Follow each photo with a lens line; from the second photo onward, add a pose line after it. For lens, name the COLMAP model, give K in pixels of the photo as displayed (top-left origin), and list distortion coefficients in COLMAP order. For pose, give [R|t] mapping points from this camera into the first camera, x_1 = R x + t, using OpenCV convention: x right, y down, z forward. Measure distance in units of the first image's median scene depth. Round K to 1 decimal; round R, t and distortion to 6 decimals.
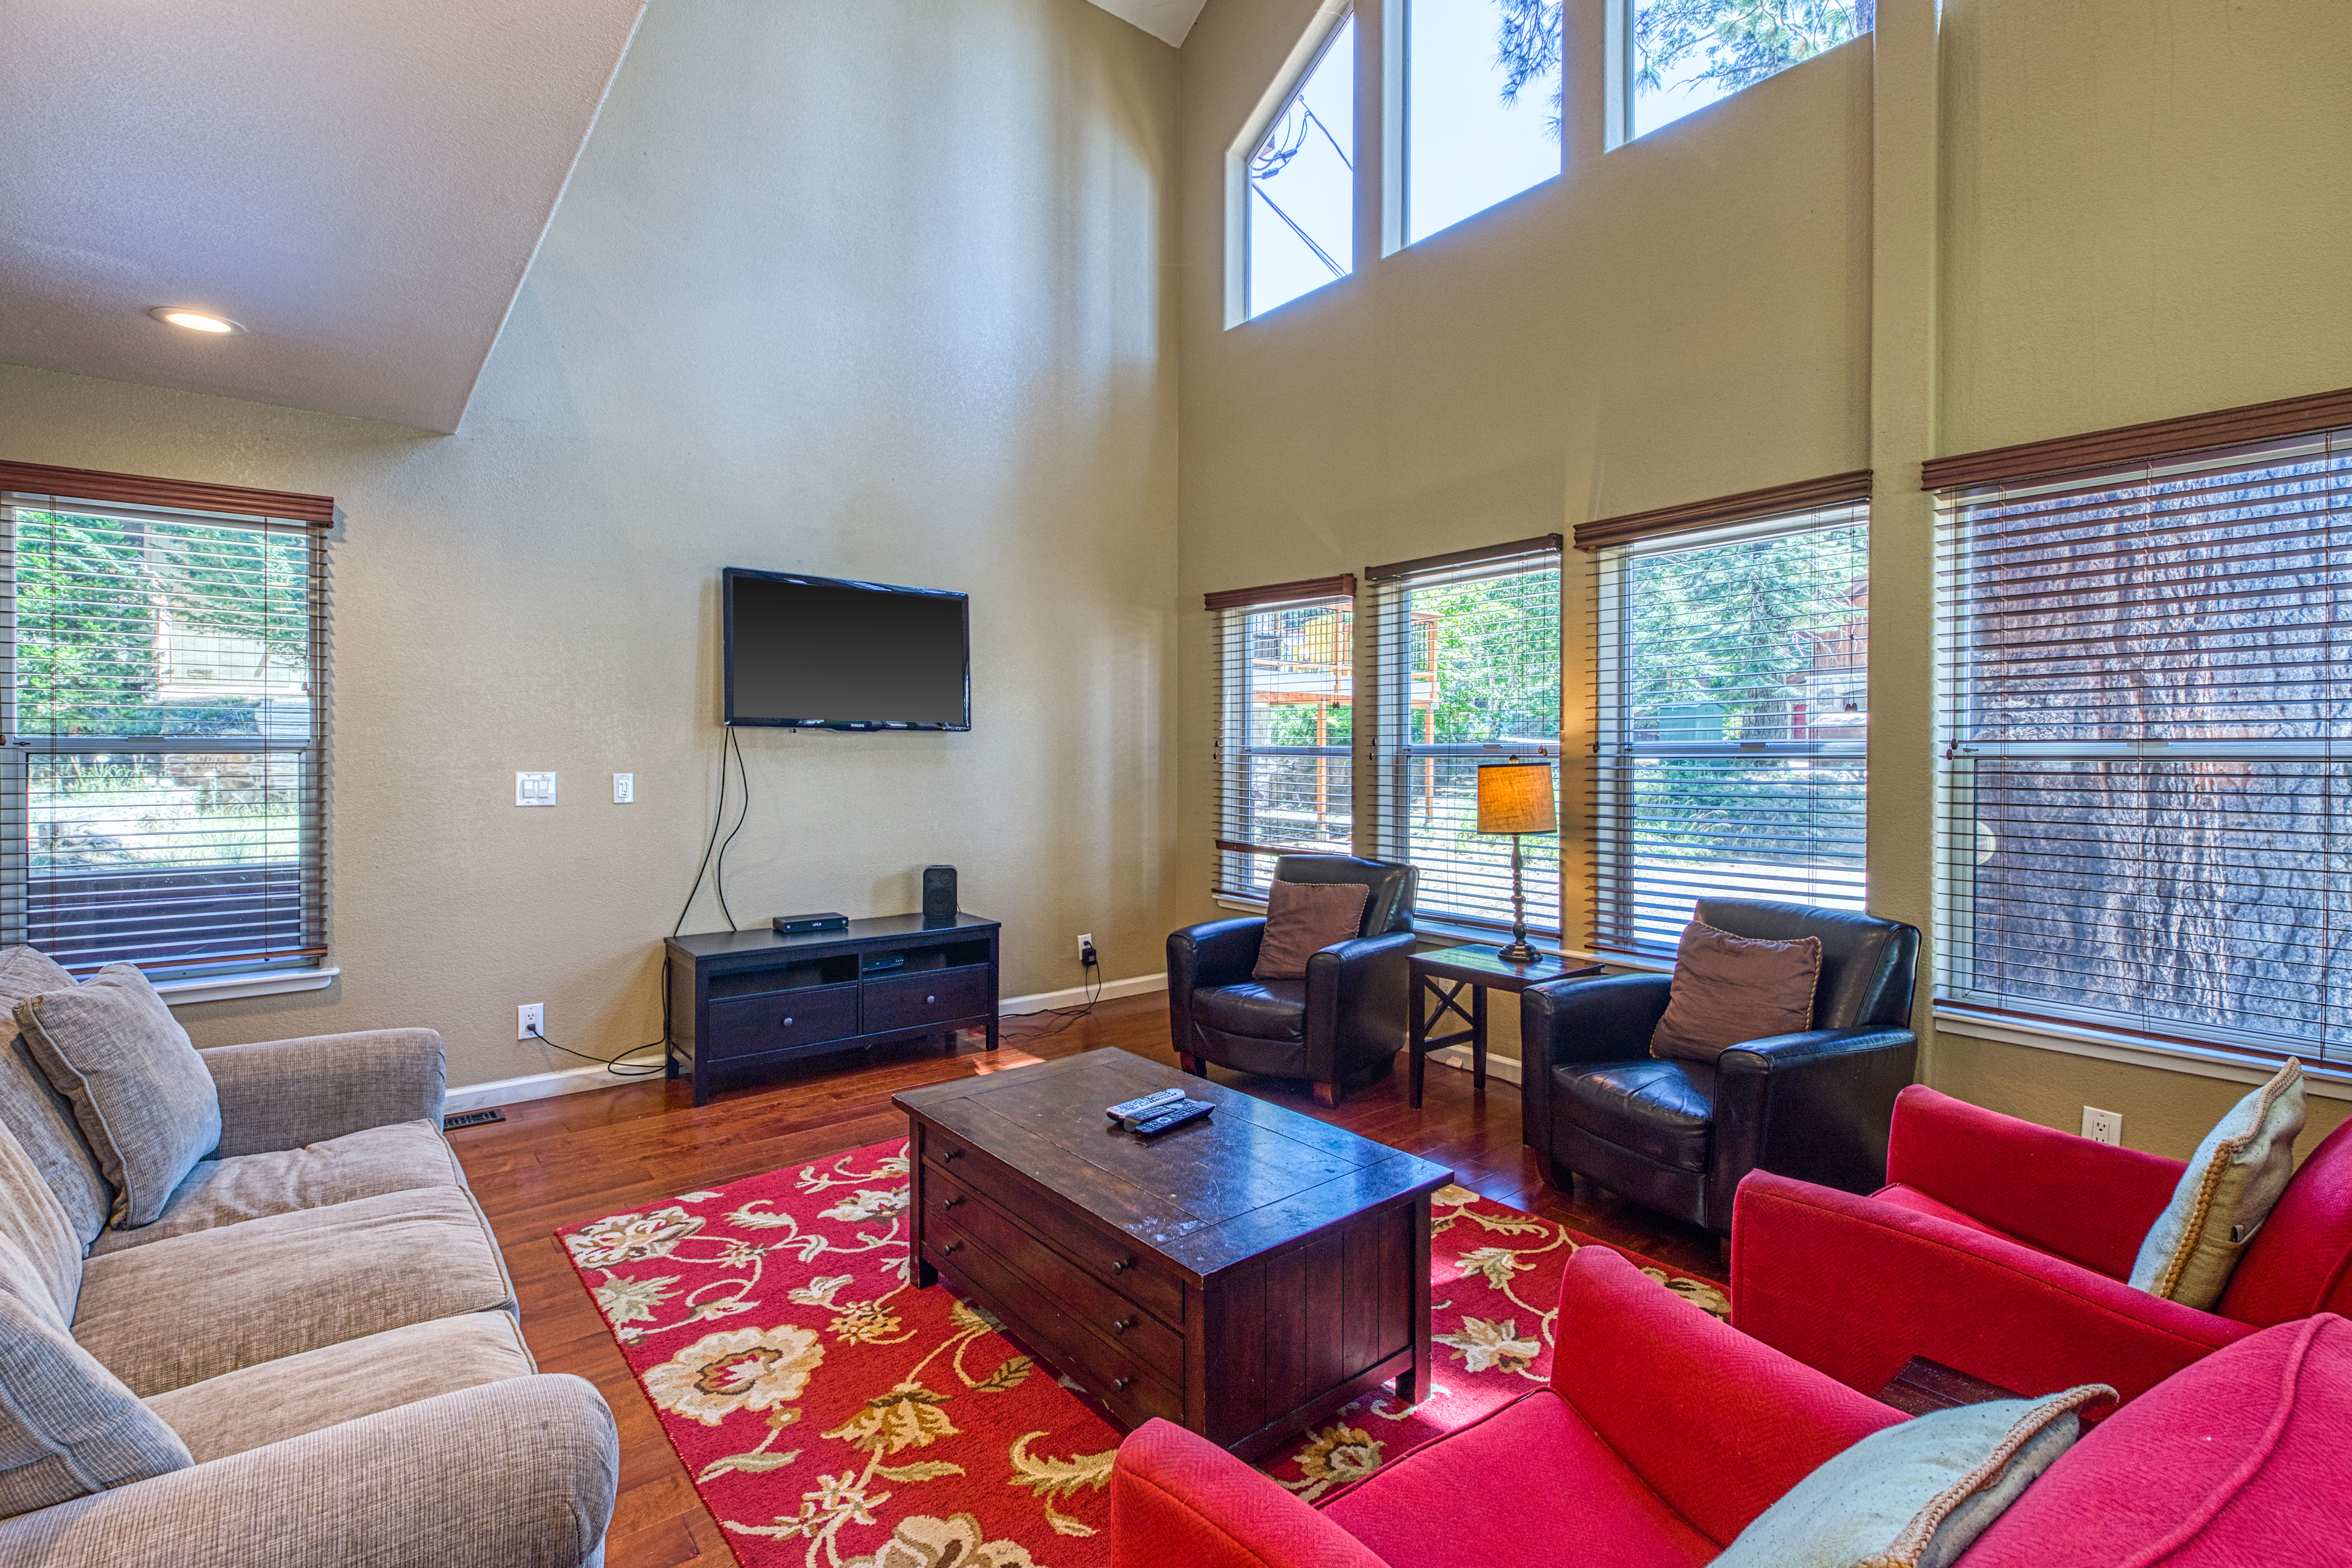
lens RADIAL K [[1089.5, 0, 1178.1], [0, 1089.5, 759.9], [0, 0, 1]] dist [0.013272, -0.000351]
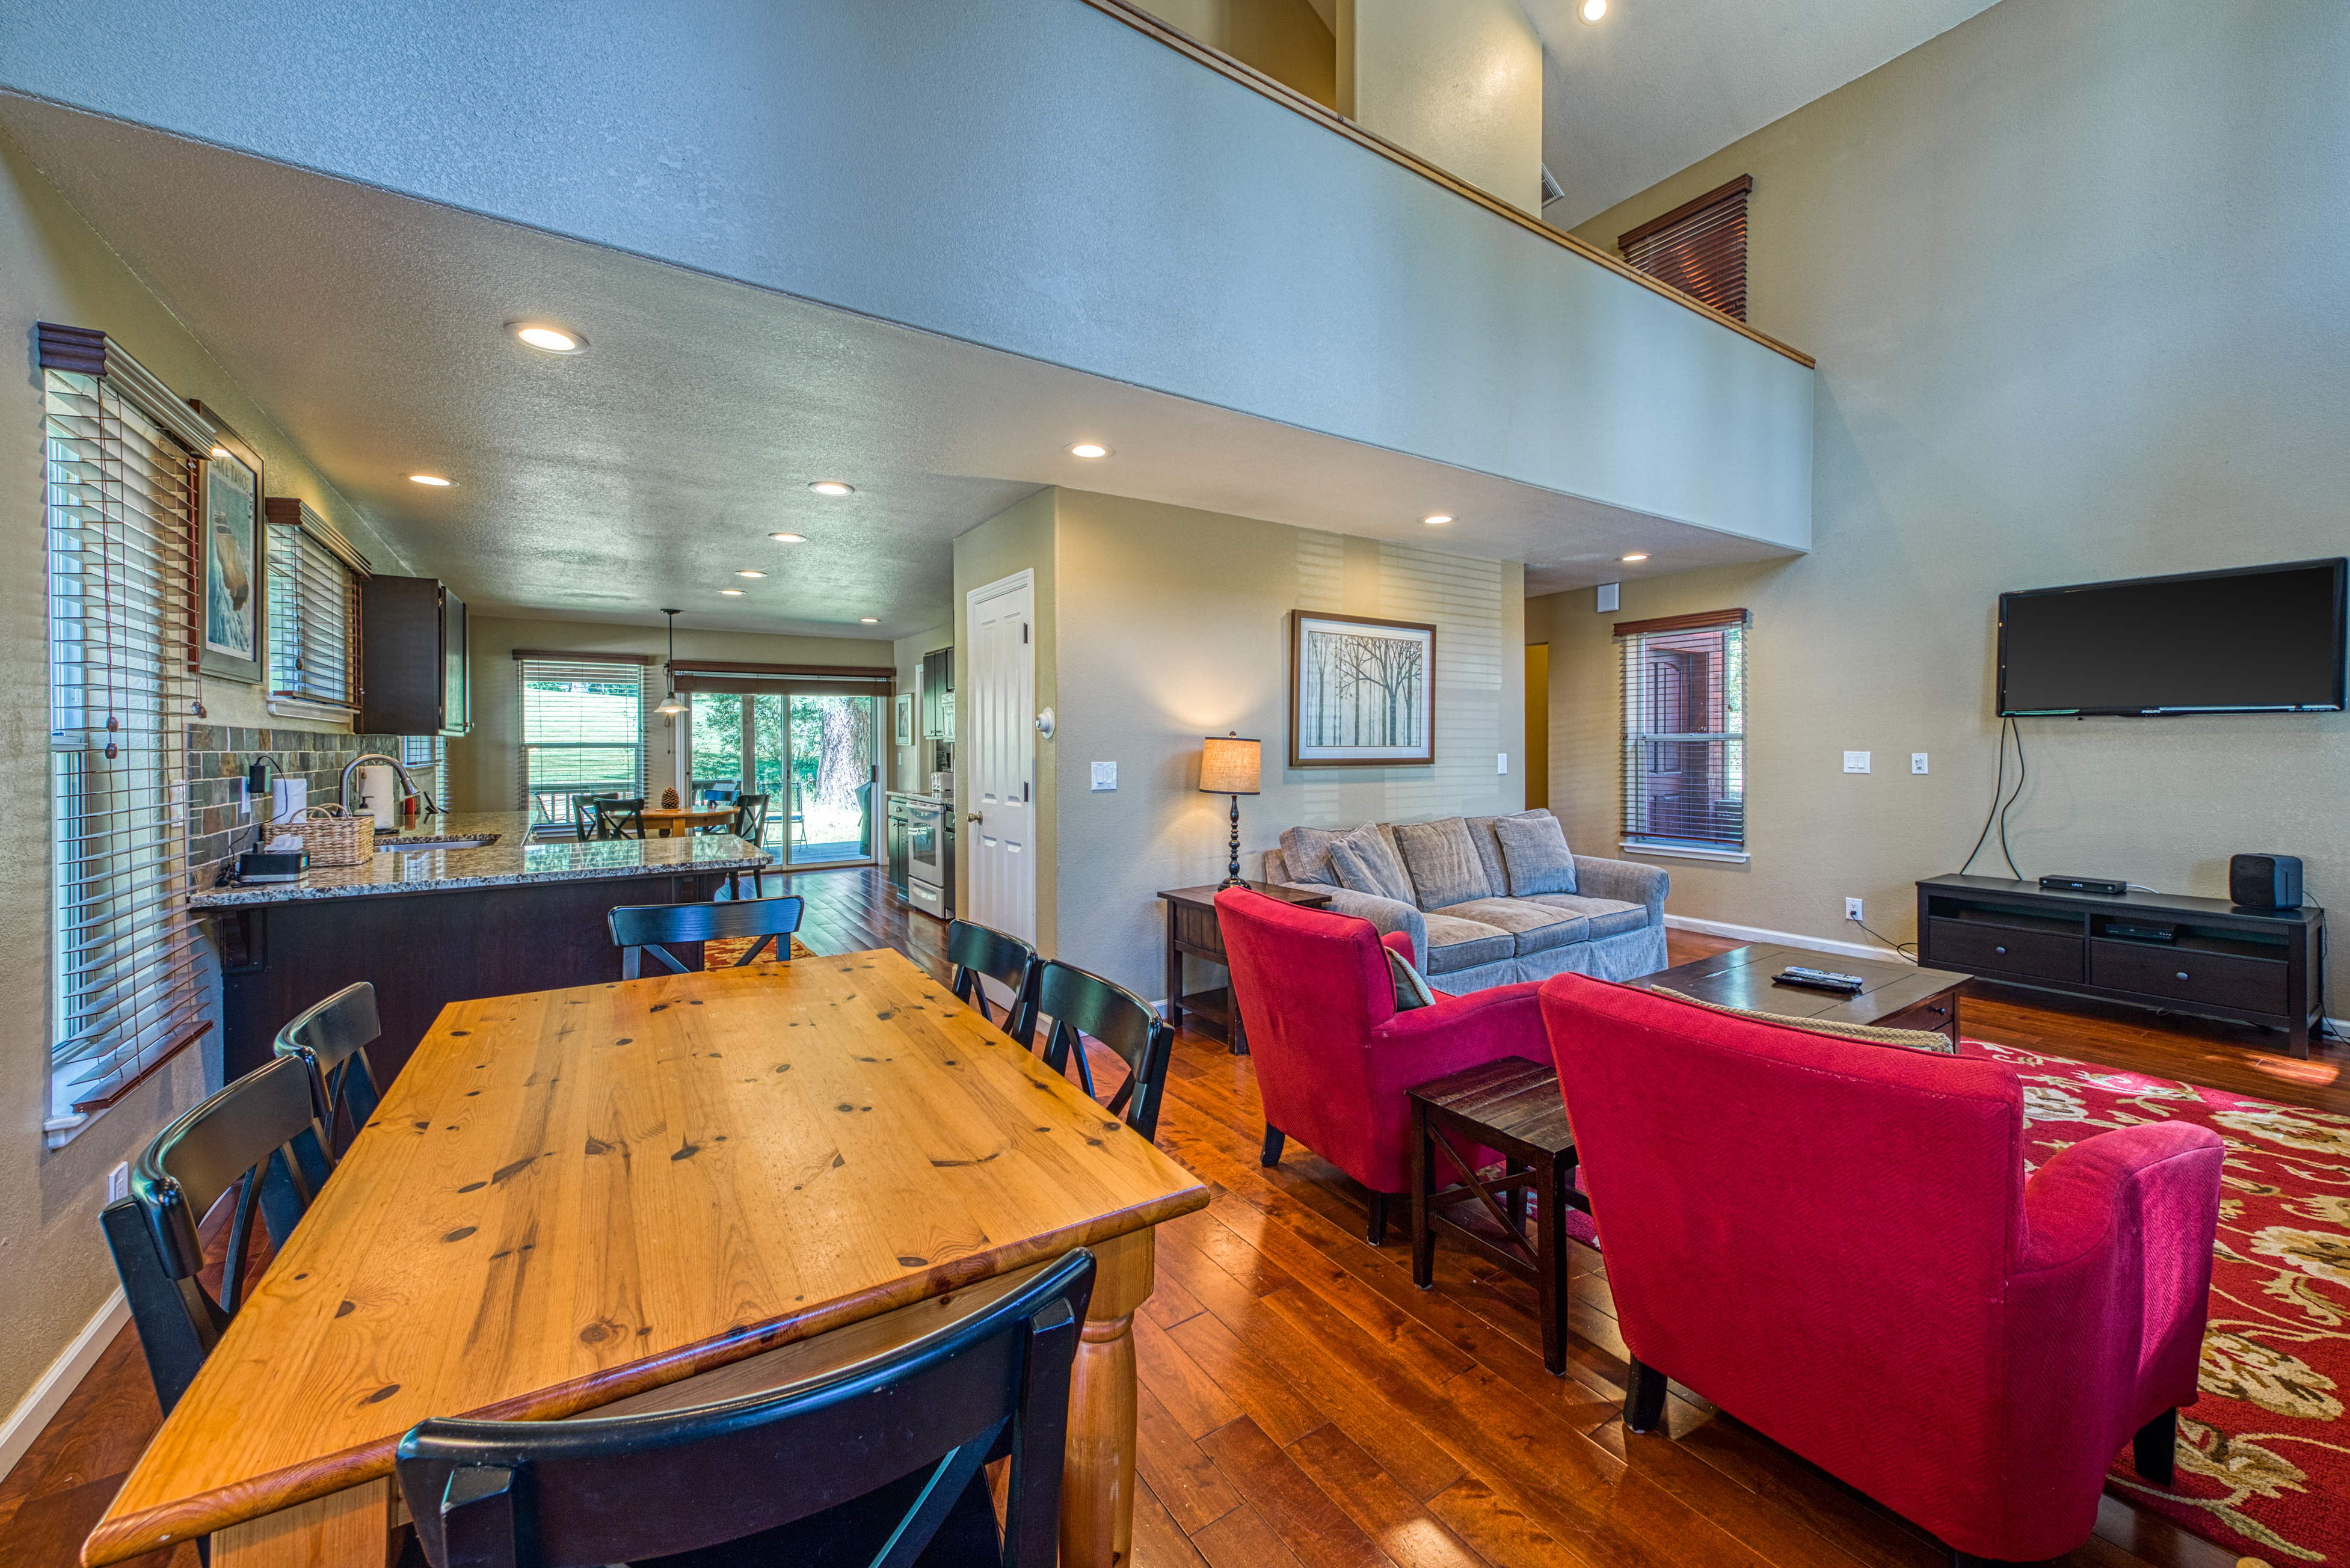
lens RADIAL K [[888.3, 0, 1179.0], [0, 888.3, 755.8], [0, 0, 1]] dist [0.015969, -0.003141]
pose [[-0.102660, 0.010809, -0.994658, 0.745247], [-0.000190, 0.999941, 0.010886, 0.002875], [0.994717, 0.001306, -0.102652, 0.151367]]
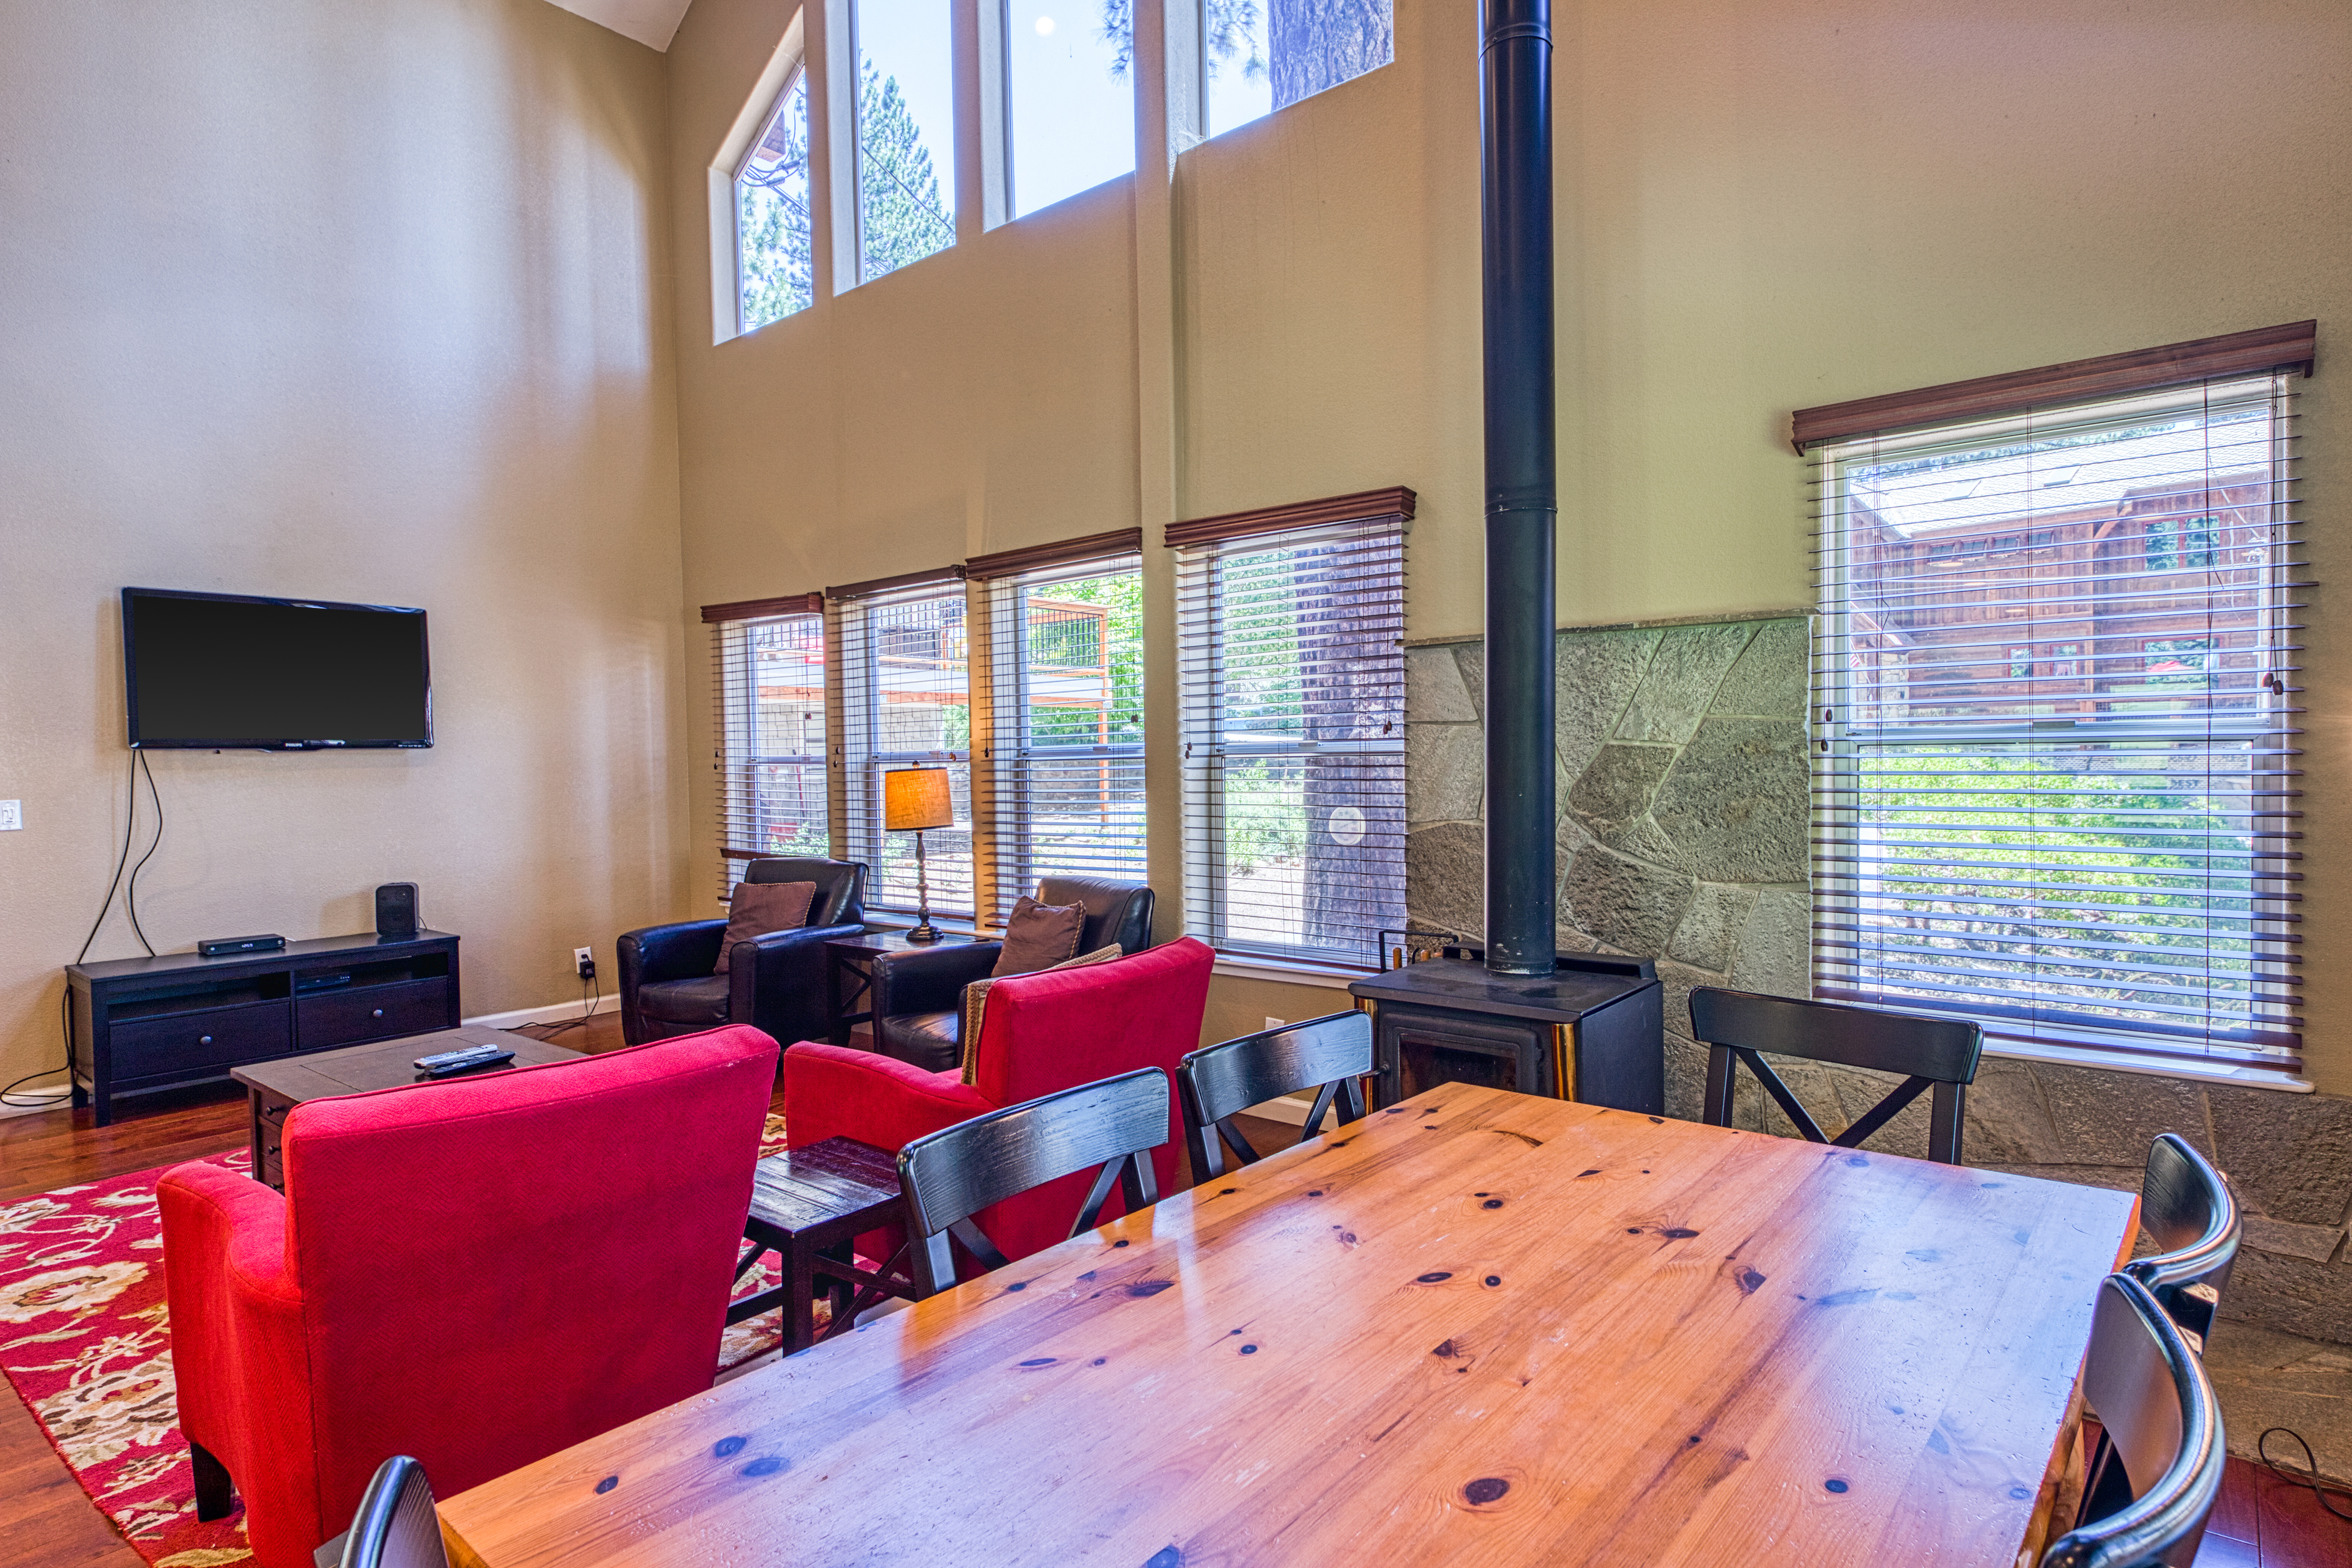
lens RADIAL K [[1284.3, 0, 1176.0], [0, 1284.3, 784.0], [0, 0, 1]] dist [0.030177, -0.011311]
pose [[0.981370, -0.026637, 0.190274, 0.290860], [0.023574, 0.999554, 0.018346, 0.001310], [-0.190678, -0.013519, 0.981560, -0.340301]]
